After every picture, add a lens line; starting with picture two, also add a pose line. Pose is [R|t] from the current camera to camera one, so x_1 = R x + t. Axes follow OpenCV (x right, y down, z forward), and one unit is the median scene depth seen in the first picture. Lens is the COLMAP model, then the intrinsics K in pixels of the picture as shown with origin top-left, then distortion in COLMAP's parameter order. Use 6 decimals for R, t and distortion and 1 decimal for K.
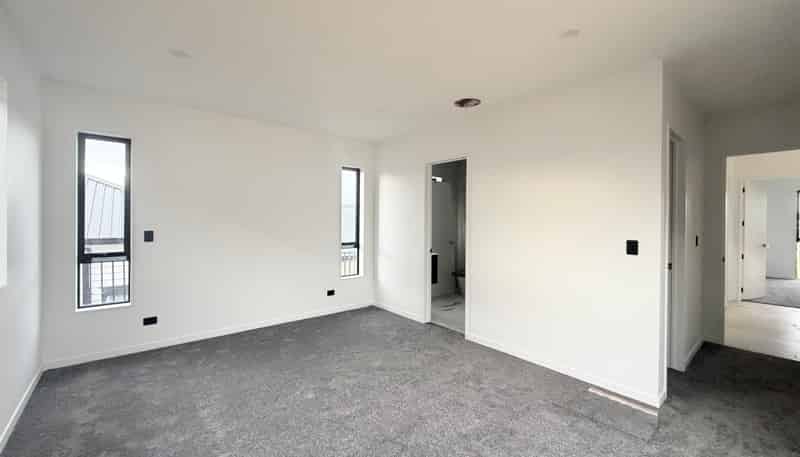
lens RADIAL K [[317.8, 0, 401.4], [0, 317.8, 222.8], [0, 0, 1]] dist [-0.000008, 0.000071]
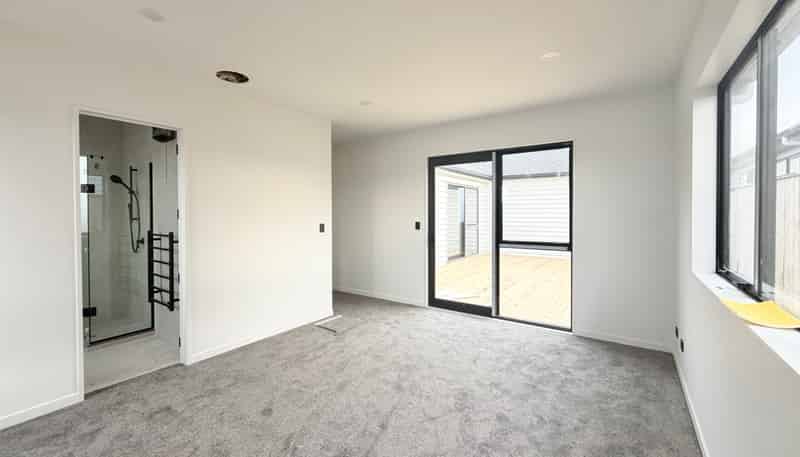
lens RADIAL K [[317.8, 0, 401.4], [0, 317.8, 222.8], [0, 0, 1]] dist [-0.000008, 0.000071]
pose [[-0.249196, -0.042204, 0.967533, -0.744117], [-0.002908, 0.999078, 0.042831, -0.020396], [-0.968449, 0.007860, -0.249089, 0.766092]]
